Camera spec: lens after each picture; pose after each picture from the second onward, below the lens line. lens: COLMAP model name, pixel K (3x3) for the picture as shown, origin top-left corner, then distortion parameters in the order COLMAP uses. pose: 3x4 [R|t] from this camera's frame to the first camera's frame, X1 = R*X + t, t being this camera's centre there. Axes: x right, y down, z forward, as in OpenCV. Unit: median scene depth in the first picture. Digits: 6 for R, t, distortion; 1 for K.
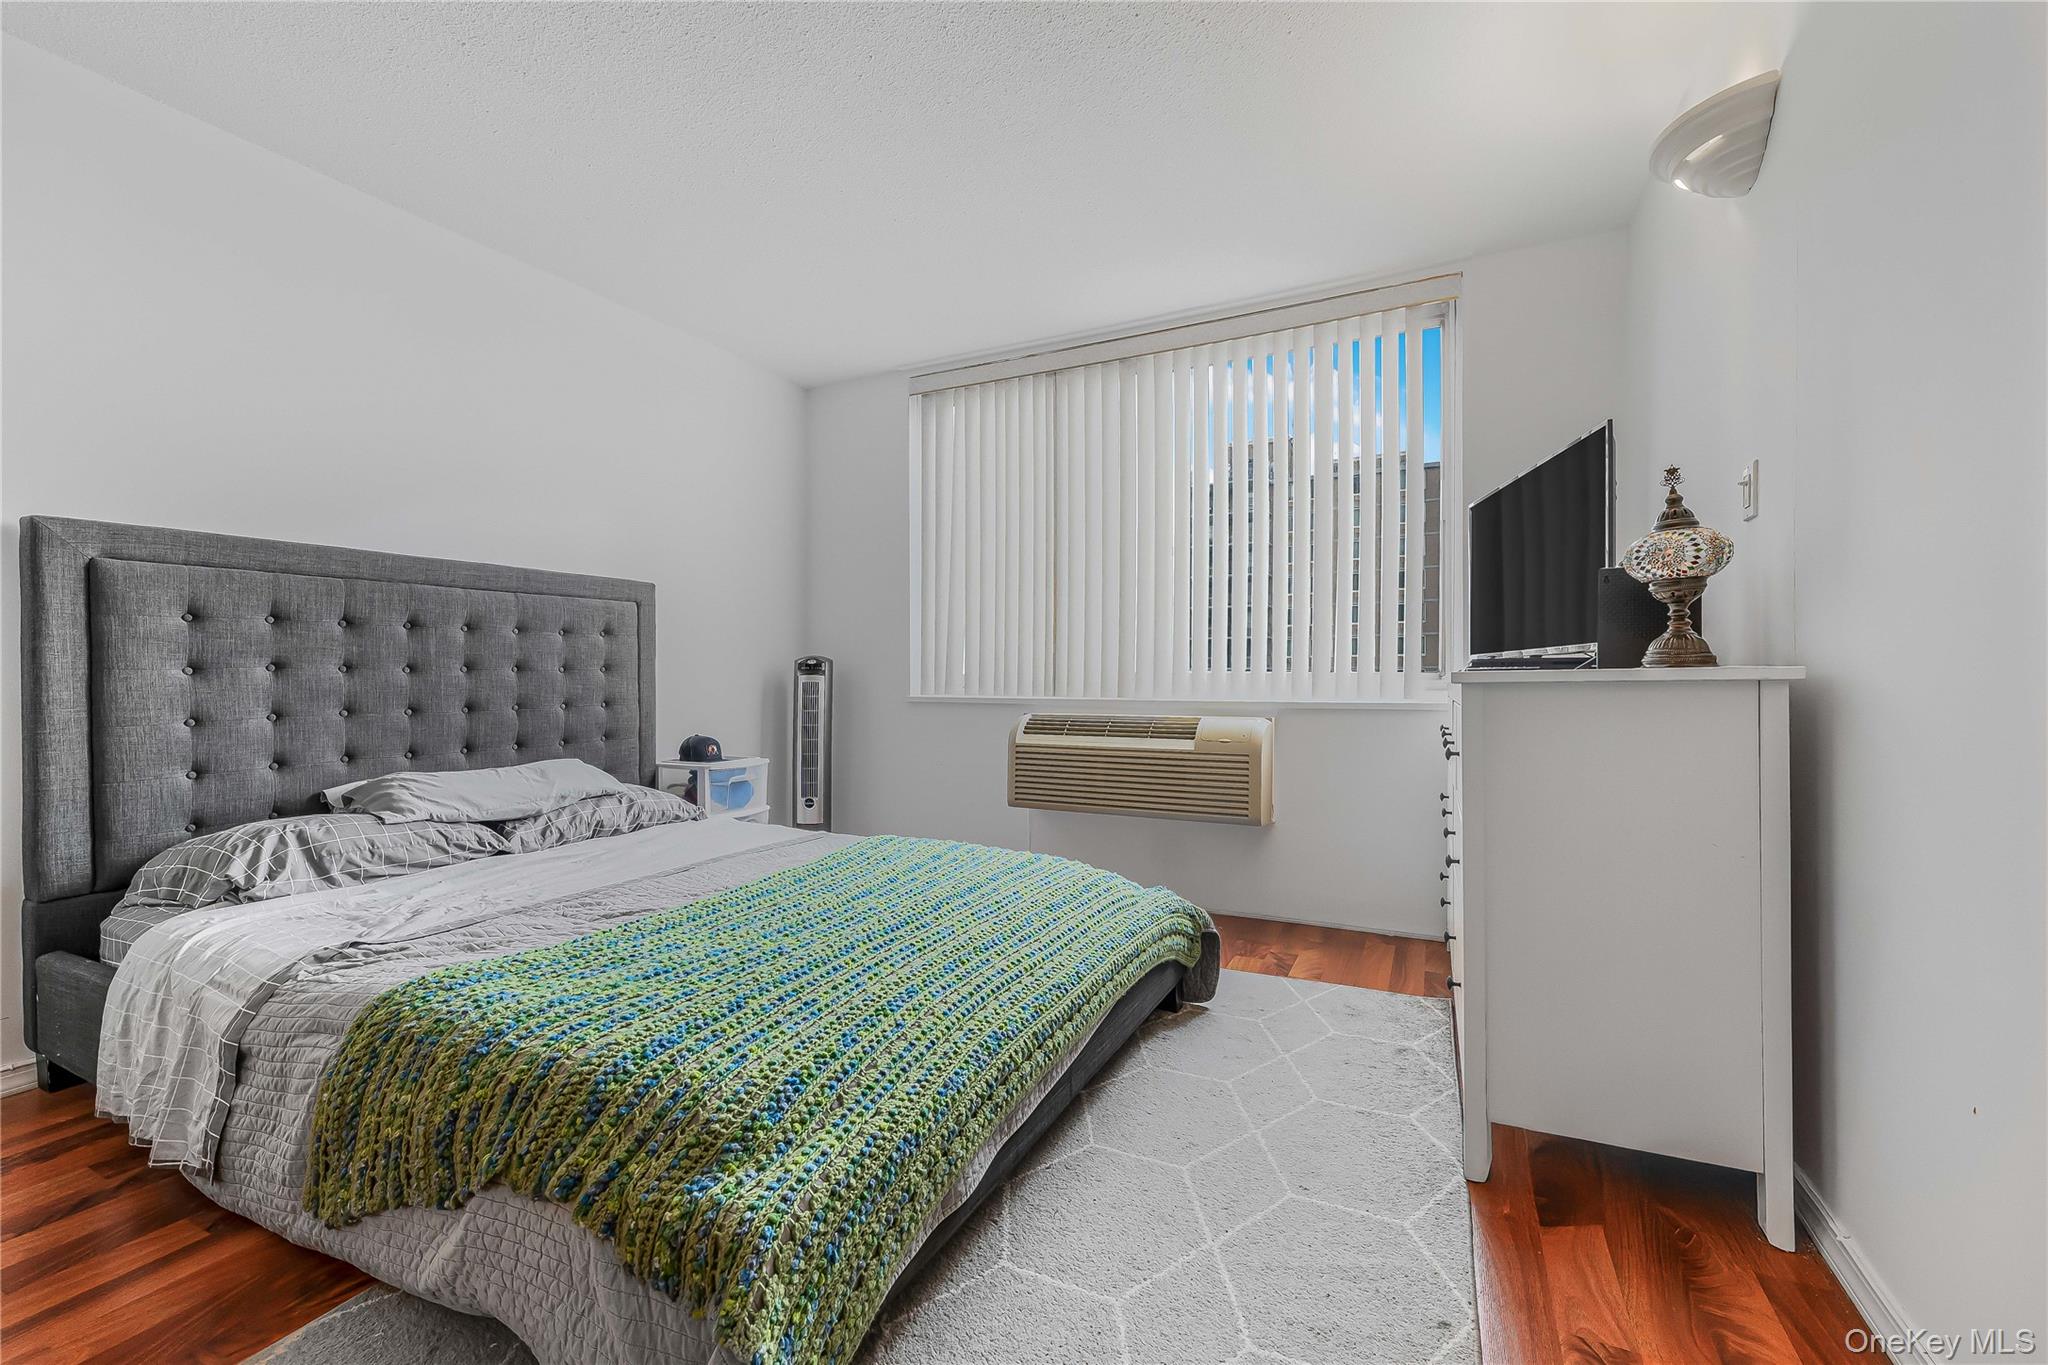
lens RADIAL K [[851.0, 0, 1028.1], [0, 851.0, 683.9], [0, 0, 1]] dist [0.004857, -0.000875]
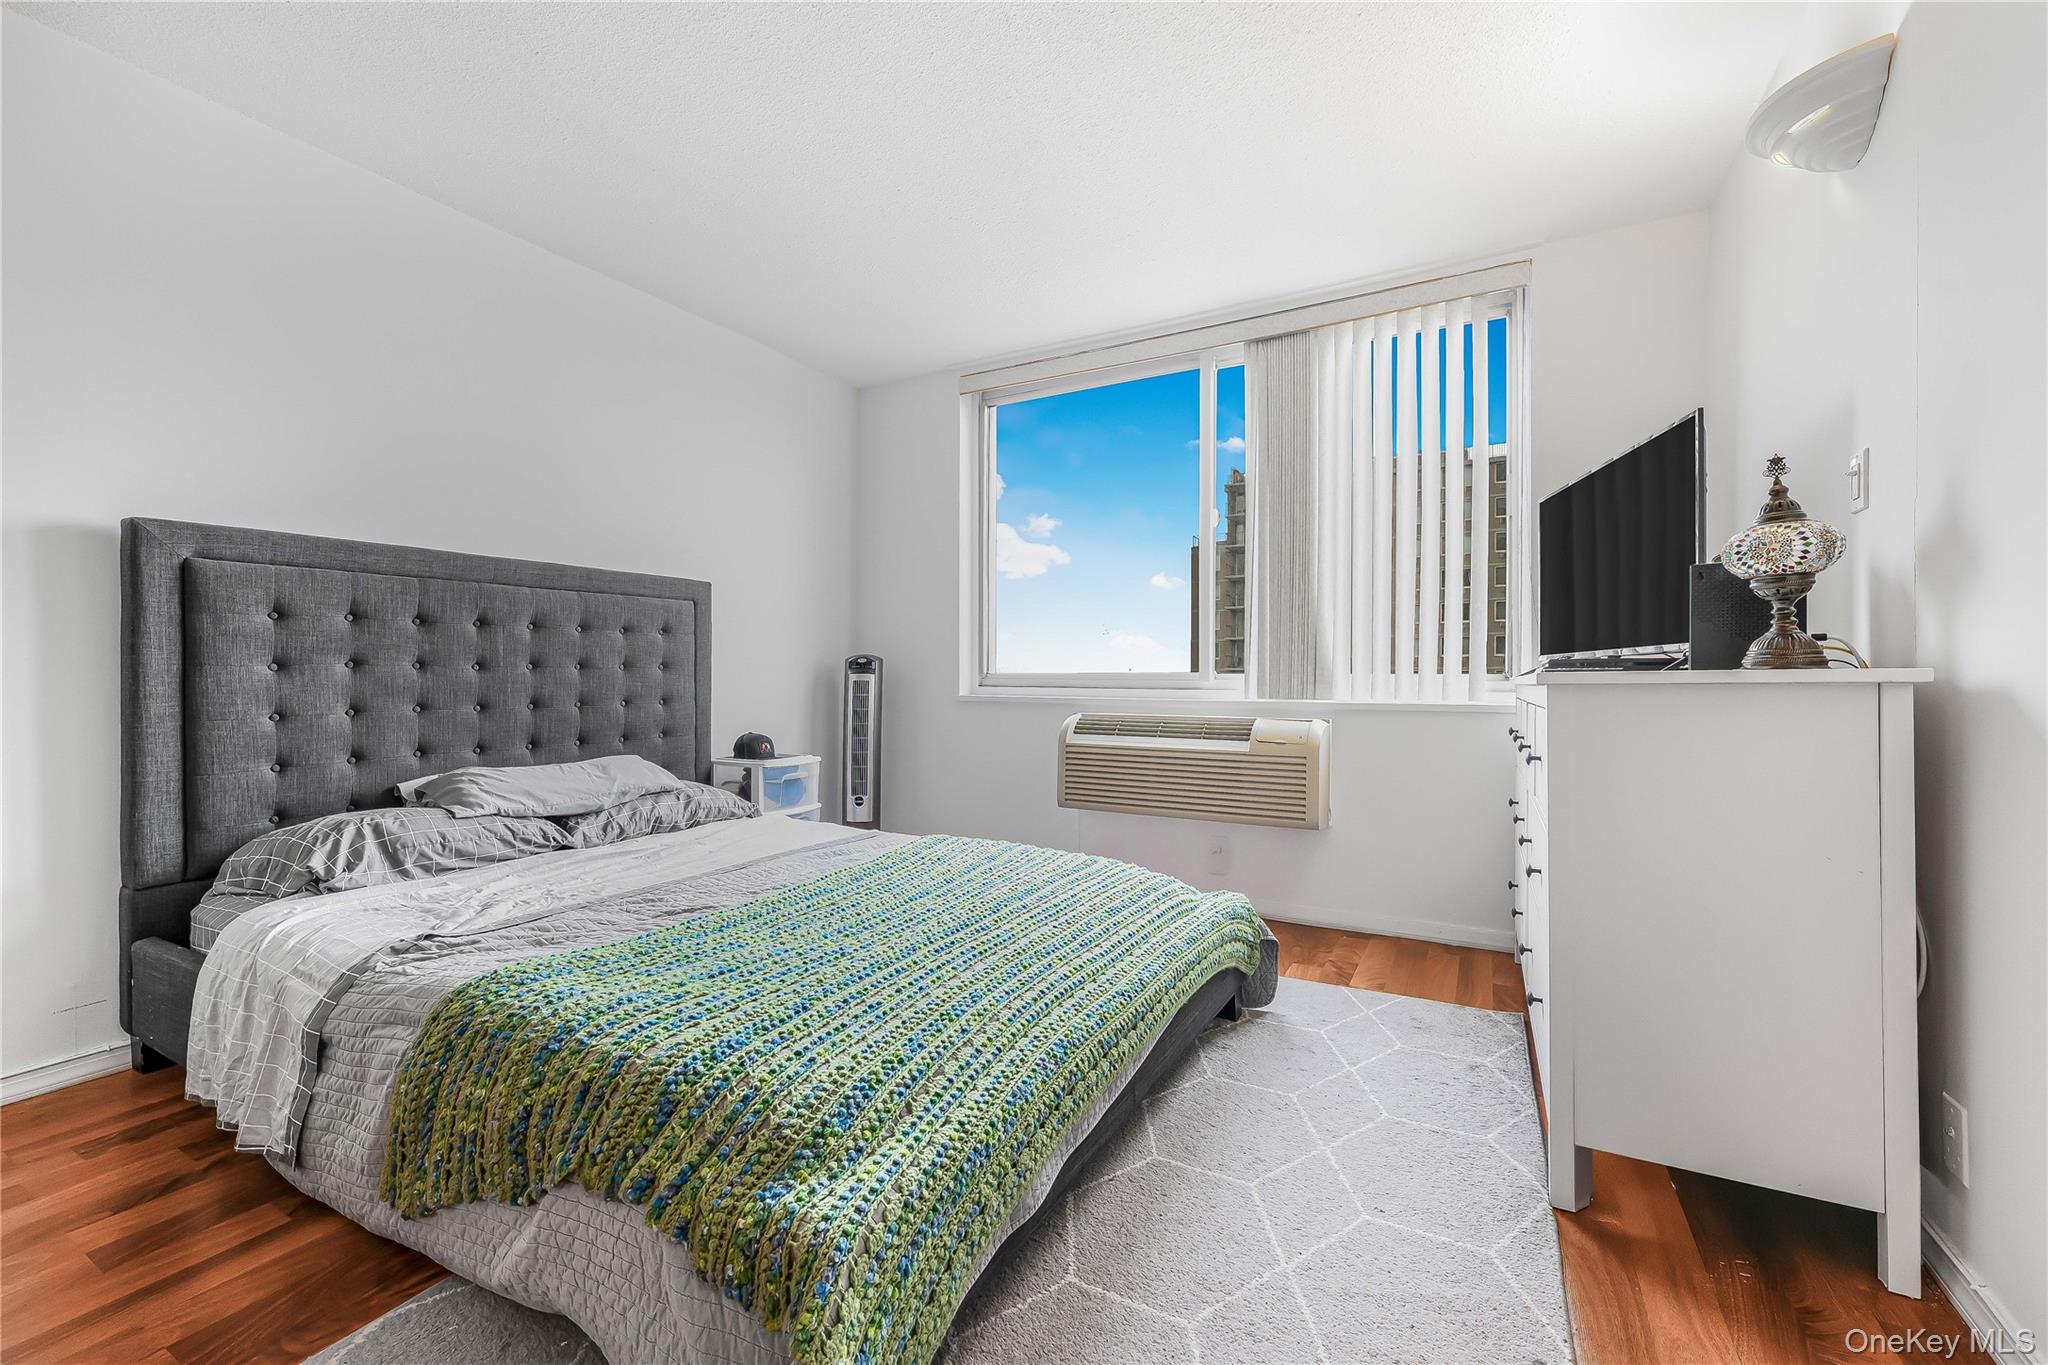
lens RADIAL K [[851.0, 0, 1026.4], [0, 851.0, 678.7], [0, 0, 1]] dist [0.004857, -0.000875]
pose [[0.998757, 0.004131, -0.049677, -0.025794], [-0.004396, 0.999977, -0.005221, 0.000041], [0.049654, 0.005433, 0.998752, 0.016772]]
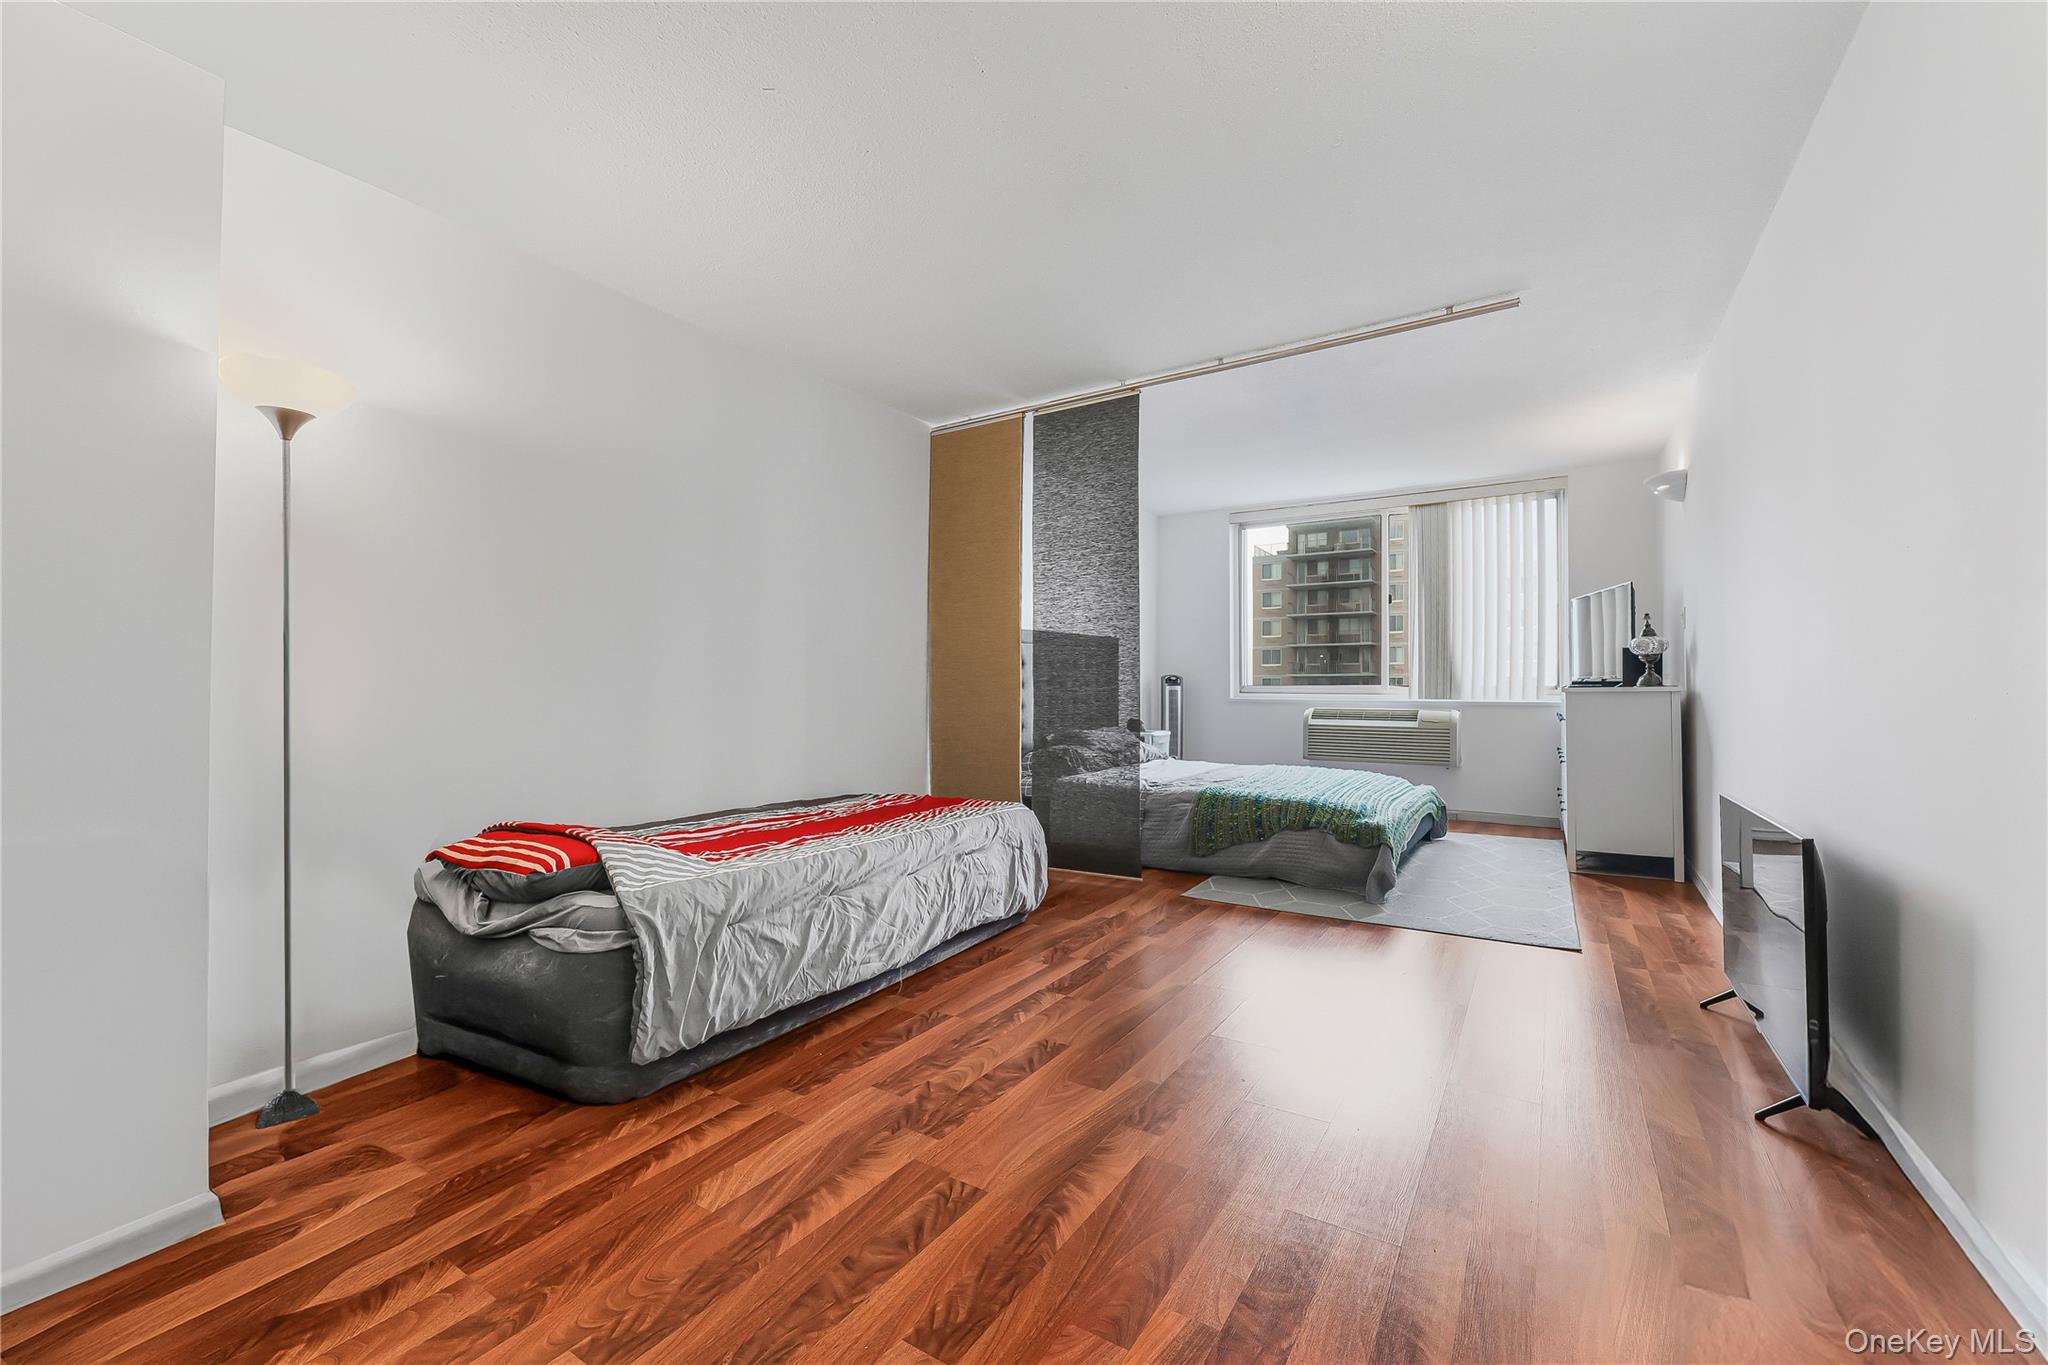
lens RADIAL K [[851.0, 0, 1028.5], [0, 851.0, 680.1], [0, 0, 1]] dist [0.004857, -0.000875]
pose [[0.994848, 0.001397, -0.101366, -0.932607], [-0.002414, 0.999948, -0.009917, -0.008996], [0.101347, 0.010110, 0.994800, -1.905044]]
